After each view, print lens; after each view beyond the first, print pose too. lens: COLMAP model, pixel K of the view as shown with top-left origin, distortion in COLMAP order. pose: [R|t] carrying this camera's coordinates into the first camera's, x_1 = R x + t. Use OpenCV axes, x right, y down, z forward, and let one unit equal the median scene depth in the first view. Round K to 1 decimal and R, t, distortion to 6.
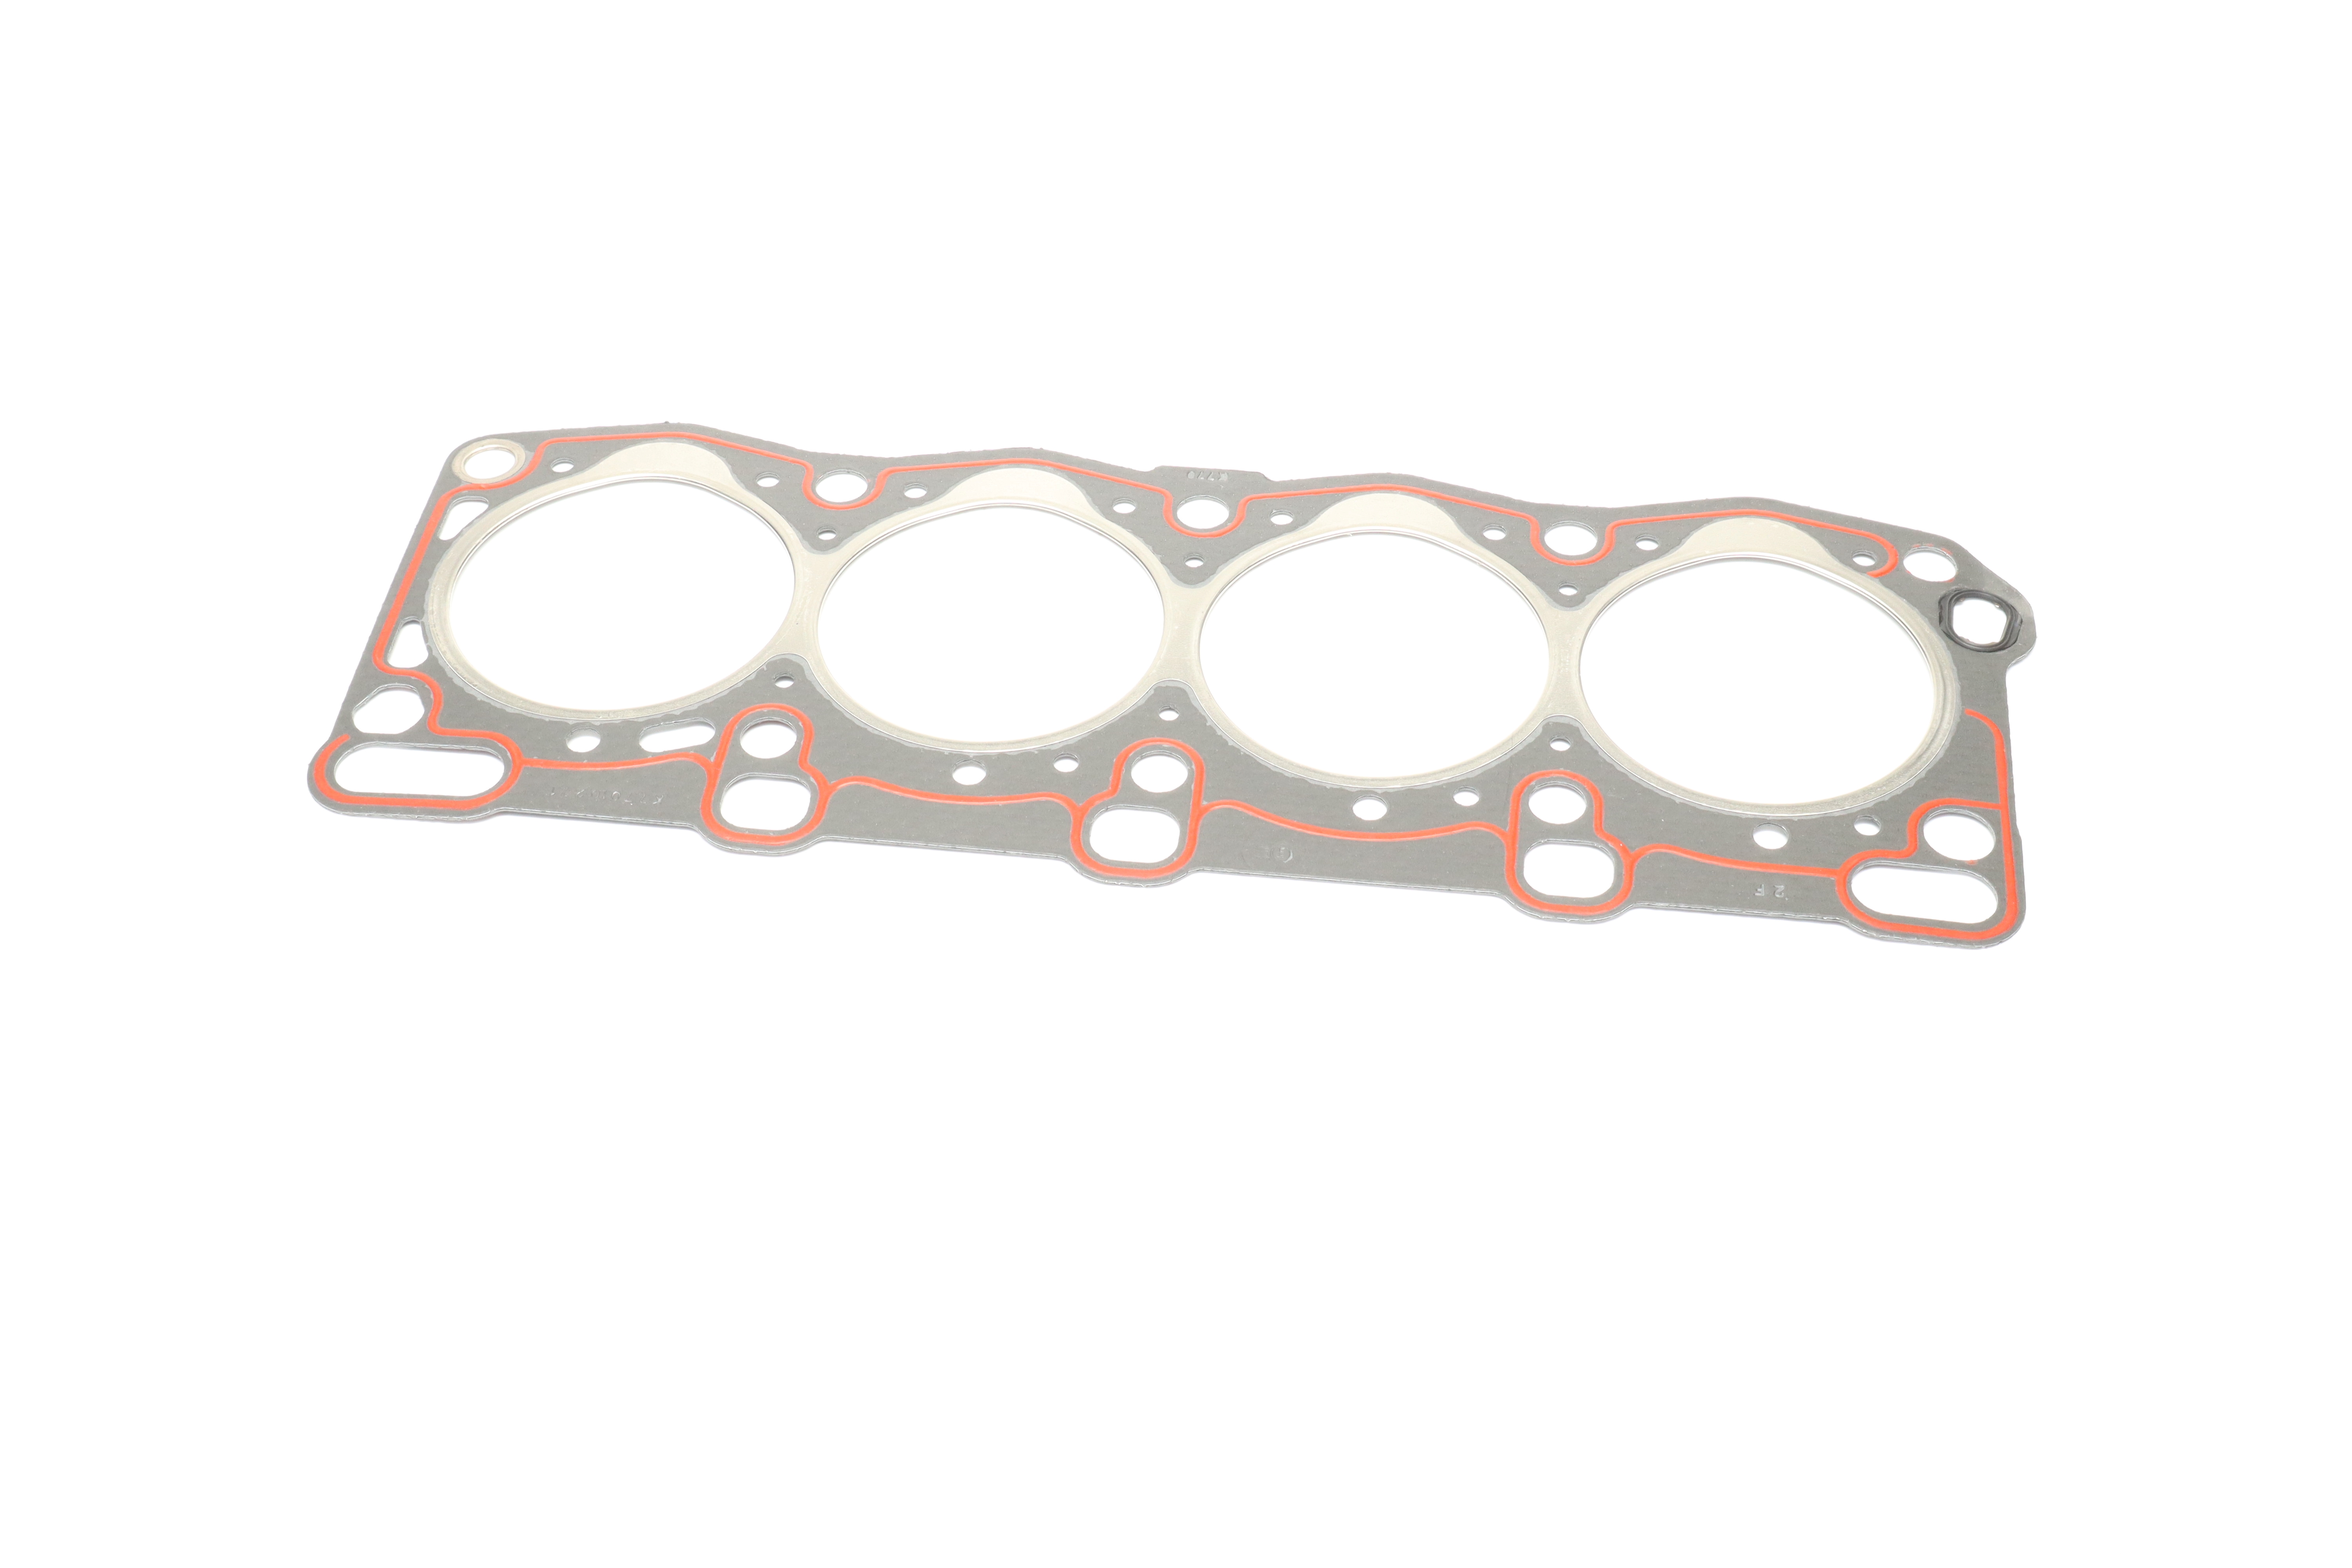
lens RADIAL K [[3258.6, 0, 1185.0], [0, 3258.6, 785.9], [0, 0, 1]] dist [0.032831, 0.000000]
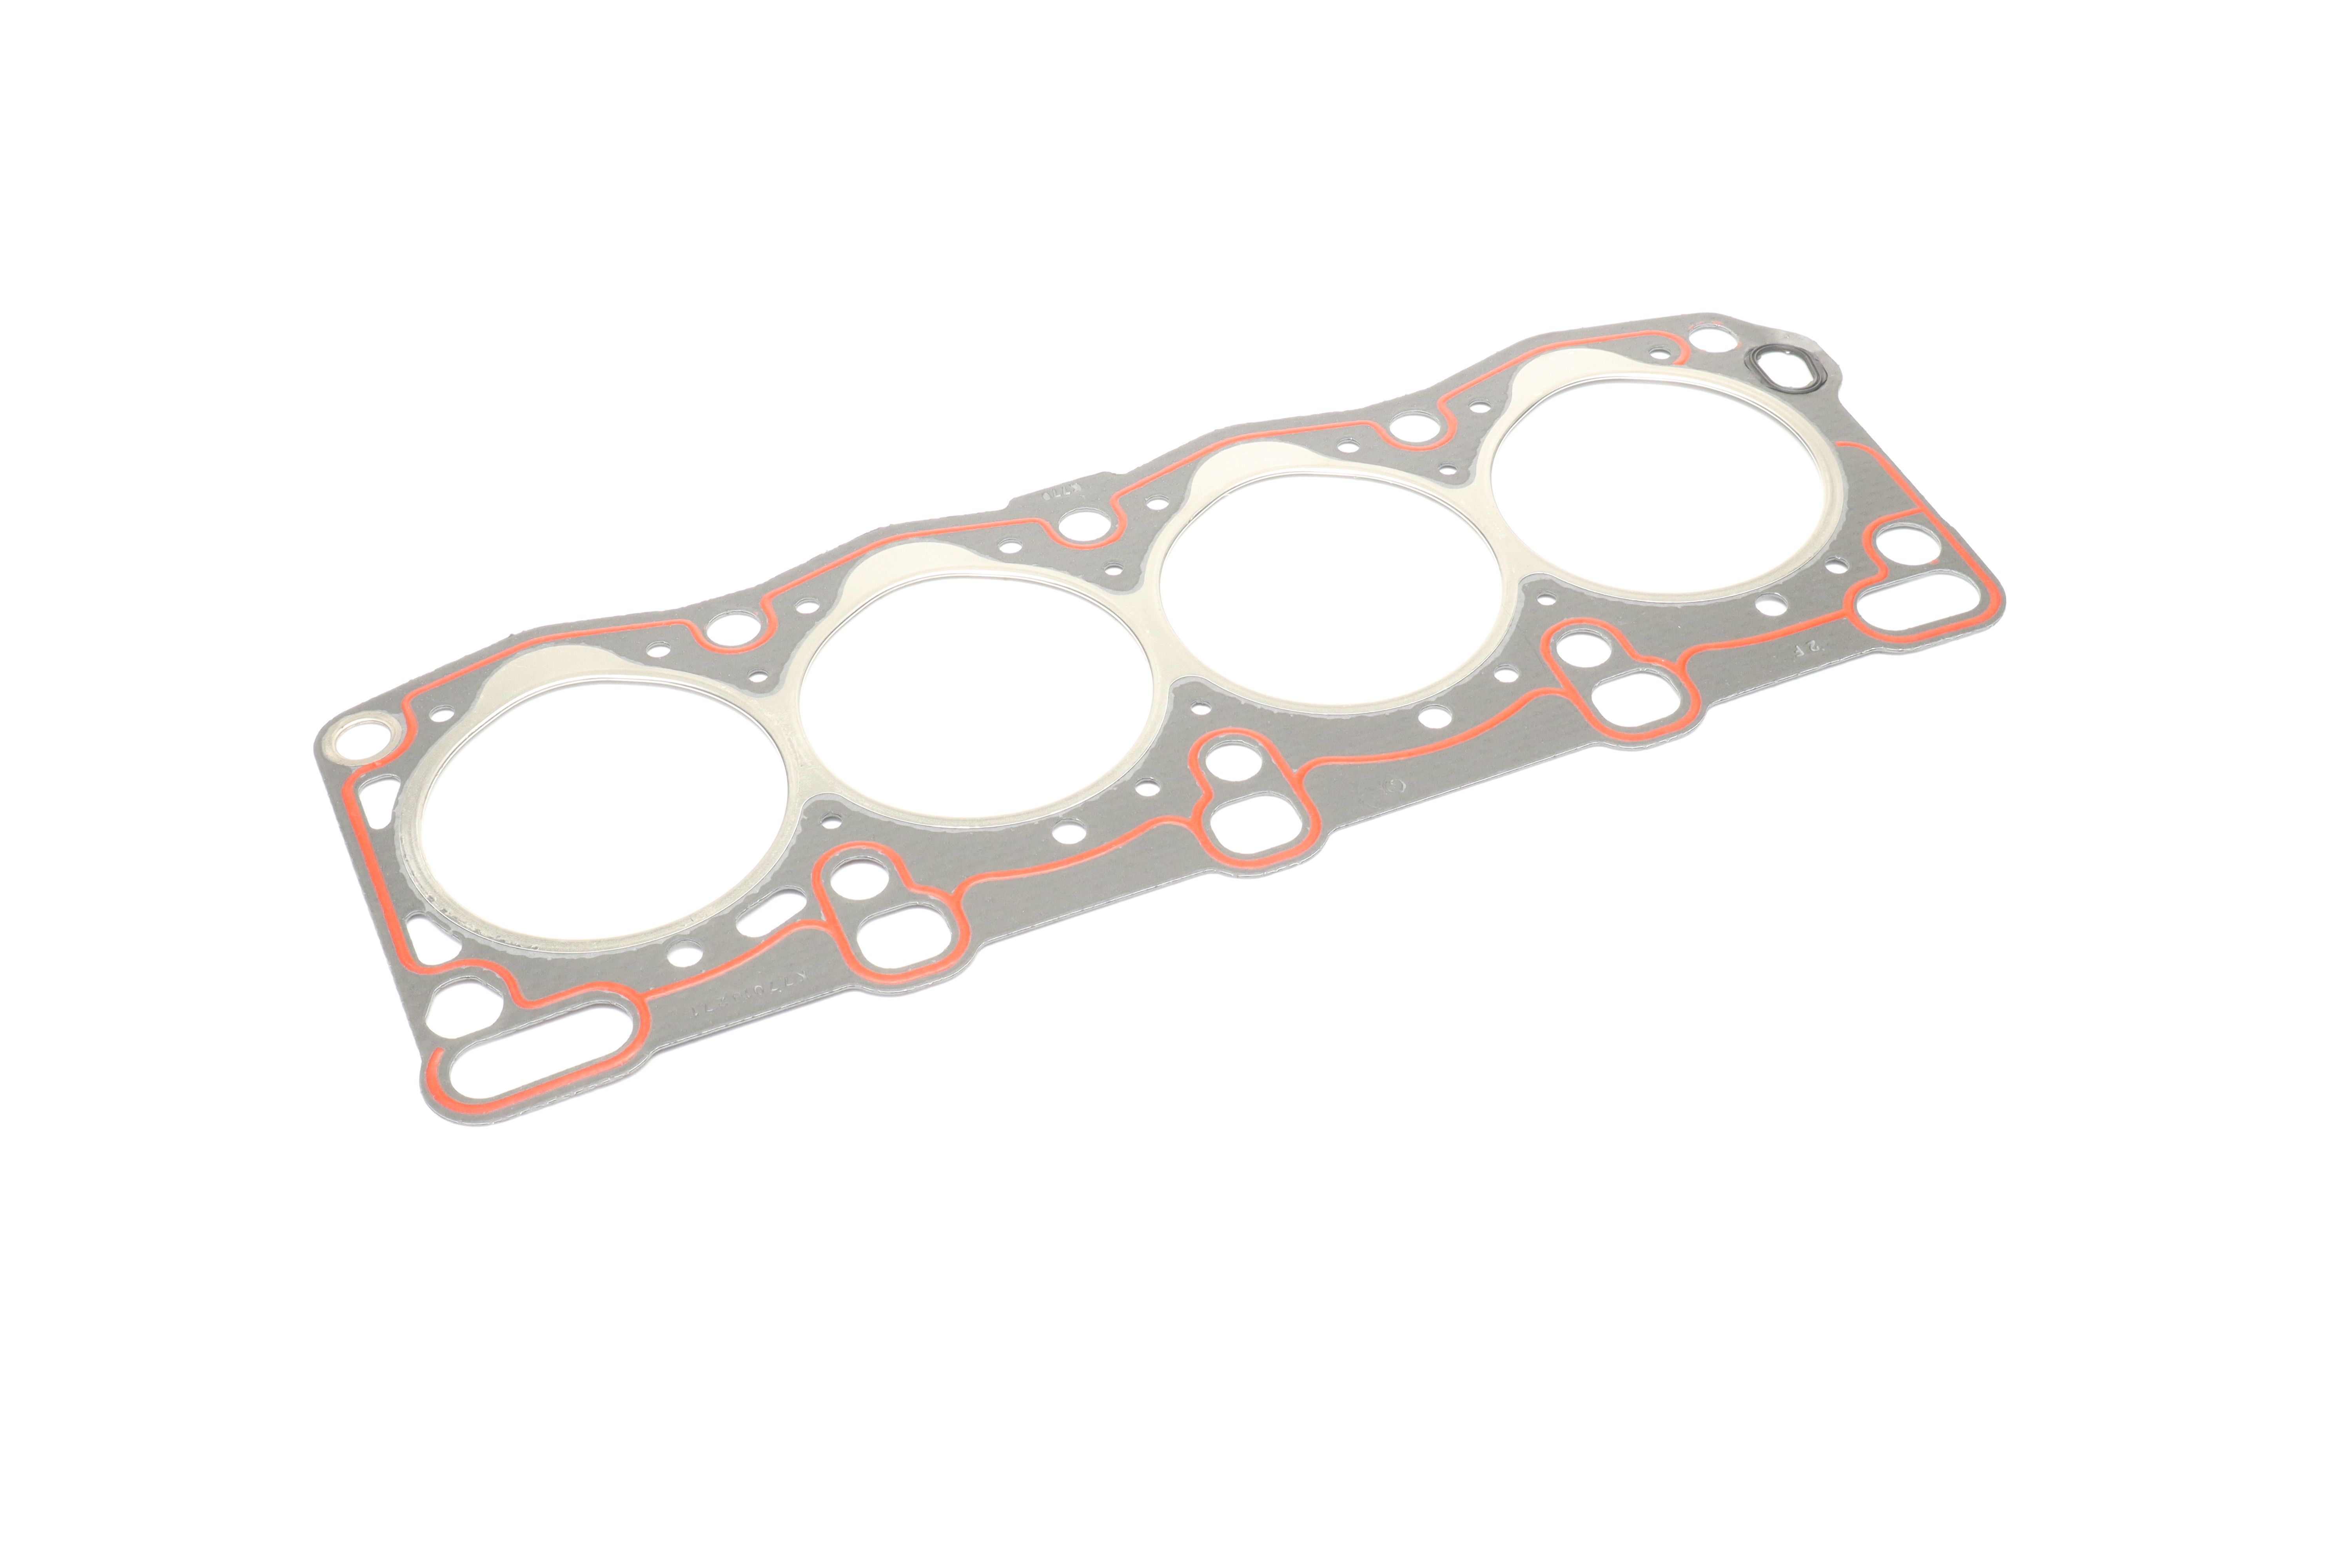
lens RADIAL K [[3258.6, 0, 1185.2], [0, 3258.6, 783.3], [0, 0, 1]] dist [0.032831, 0.000000]
pose [[0.865538, -0.363824, 0.344205, -0.361660], [0.368322, 0.928082, 0.054798, -0.057290], [-0.339387, 0.079348, 0.937294, 0.066562]]
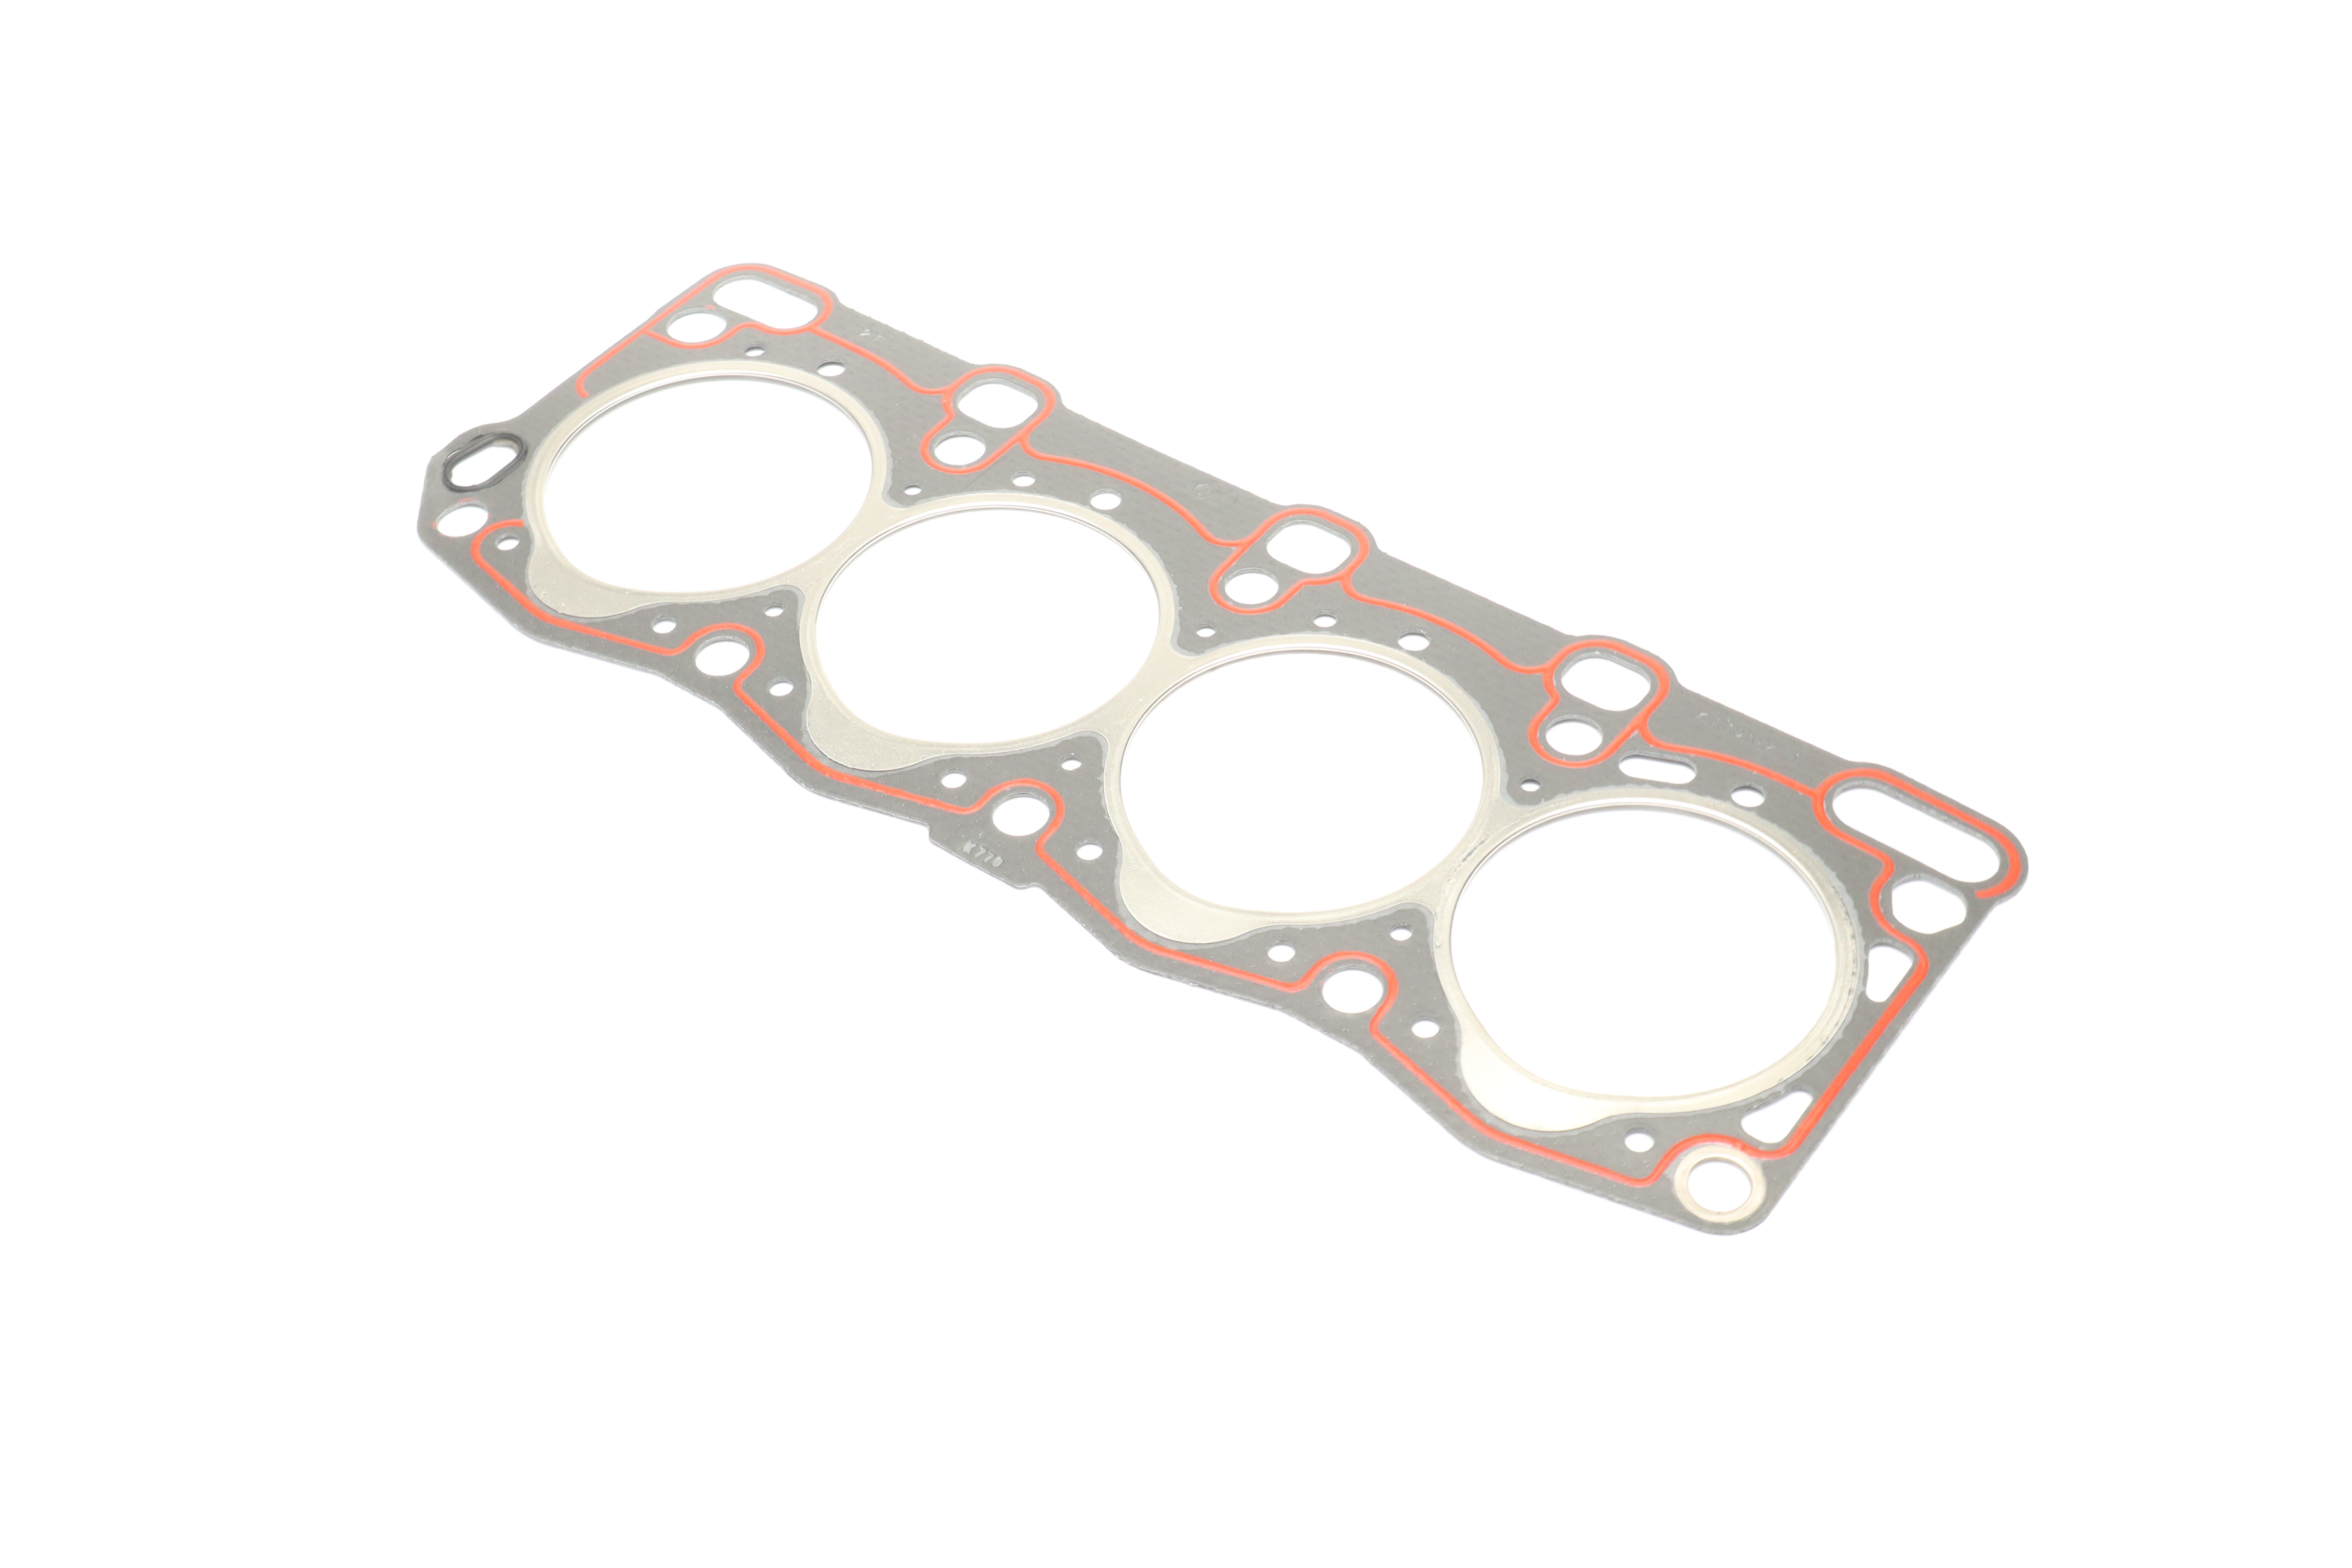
lens RADIAL K [[3258.6, 0, 1189.0], [0, 3258.6, 781.8], [0, 0, 1]] dist [0.032831, 0.000000]
pose [[-0.866409, -0.338621, 0.366976, -0.392378], [0.390085, -0.000203, 0.920779, -0.967829], [-0.311720, 0.940923, 0.132266, 0.911045]]
